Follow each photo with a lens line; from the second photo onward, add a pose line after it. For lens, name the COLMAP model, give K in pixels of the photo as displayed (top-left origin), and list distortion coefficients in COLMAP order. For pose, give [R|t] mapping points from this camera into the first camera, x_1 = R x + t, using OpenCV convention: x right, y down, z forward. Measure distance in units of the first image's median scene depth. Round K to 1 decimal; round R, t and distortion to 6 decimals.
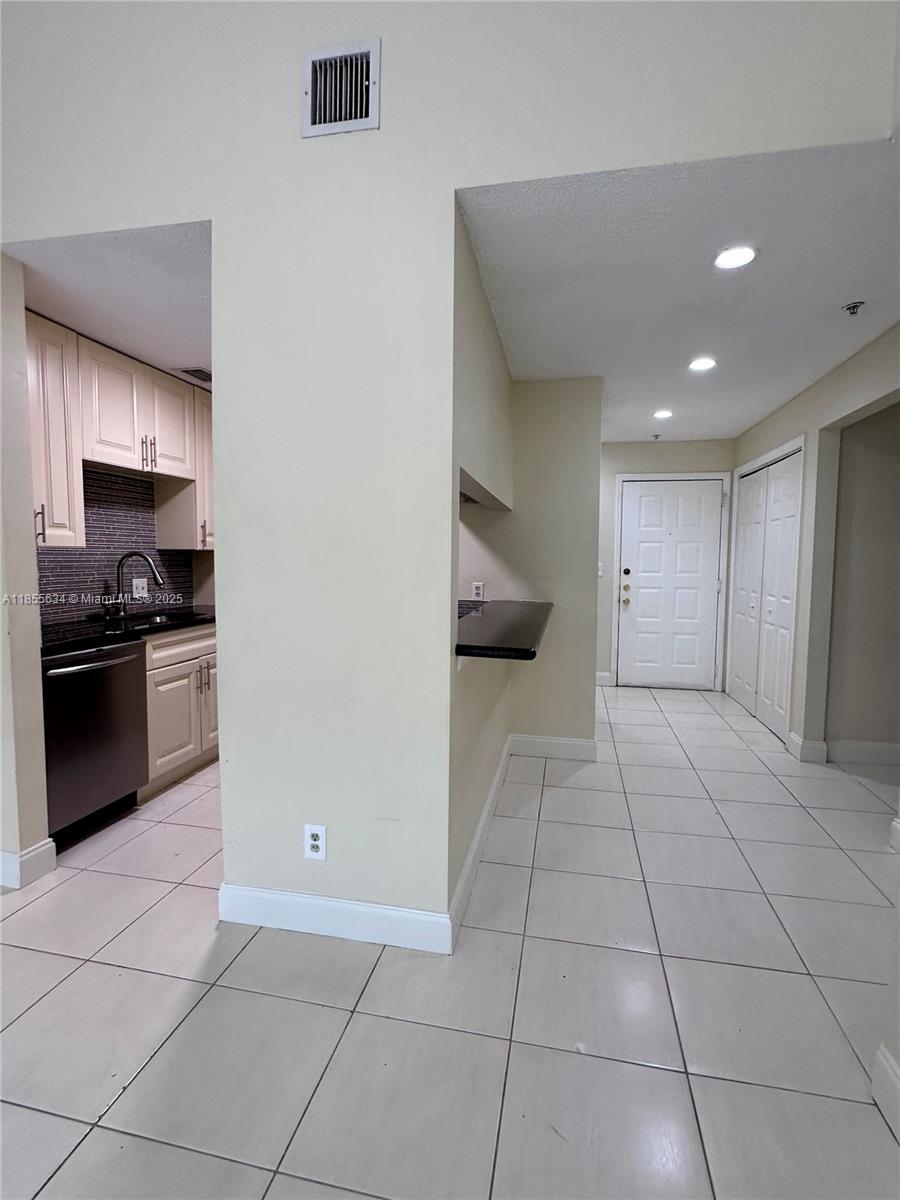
lens RADIAL K [[583.3, 0, 446.4], [0, 583.3, 599.5], [0, 0, 1]] dist [-0.001548, 0.001123]
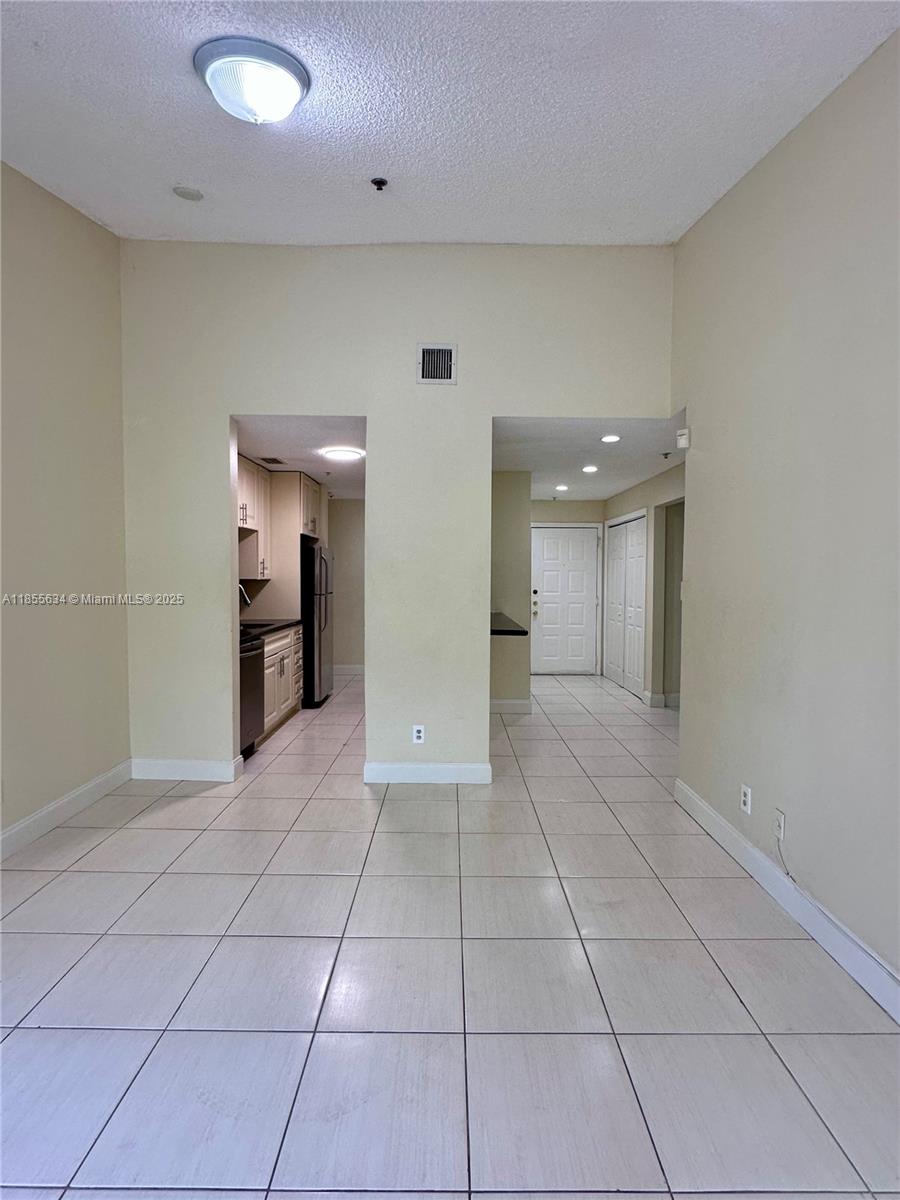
lens RADIAL K [[583.3, 0, 446.6], [0, 583.3, 598.2], [0, 0, 1]] dist [-0.001548, 0.001123]
pose [[0.978918, -0.010625, 0.203976, -0.276245], [0.017956, 0.999256, -0.034122, 0.017280], [-0.203462, 0.037065, 0.978381, -0.484676]]
